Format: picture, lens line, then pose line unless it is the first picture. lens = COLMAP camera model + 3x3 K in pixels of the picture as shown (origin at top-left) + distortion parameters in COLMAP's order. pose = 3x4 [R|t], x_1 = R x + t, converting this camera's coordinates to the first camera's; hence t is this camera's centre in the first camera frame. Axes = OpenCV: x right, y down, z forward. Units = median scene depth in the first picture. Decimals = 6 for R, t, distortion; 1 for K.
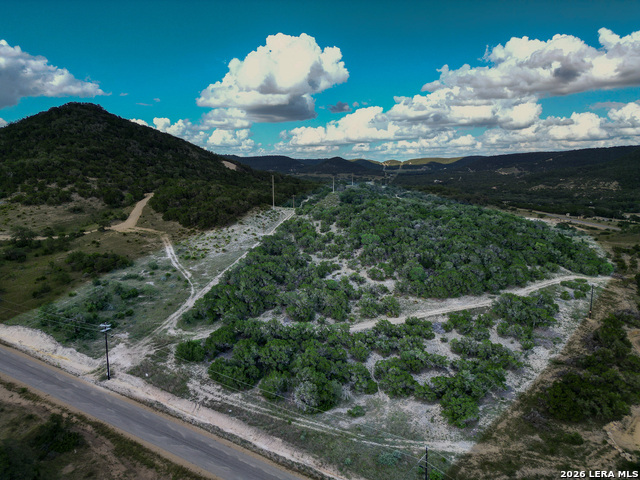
lens RADIAL K [[456.5, 0, 319.1], [0, 456.5, 238.9], [0, 0, 1]] dist [0.055773, -0.049432]
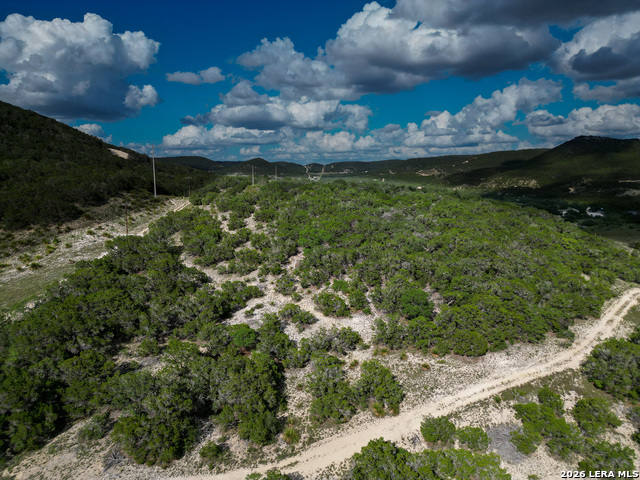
lens RADIAL K [[456.5, 0, 319.2], [0, 456.5, 239.9], [0, 0, 1]] dist [0.055773, -0.049432]
pose [[0.985705, -0.024749, 0.166654, 0.024335], [0.026158, 0.999638, -0.006264, 0.007299], [-0.166439, 0.010534, 0.985996, 0.459727]]
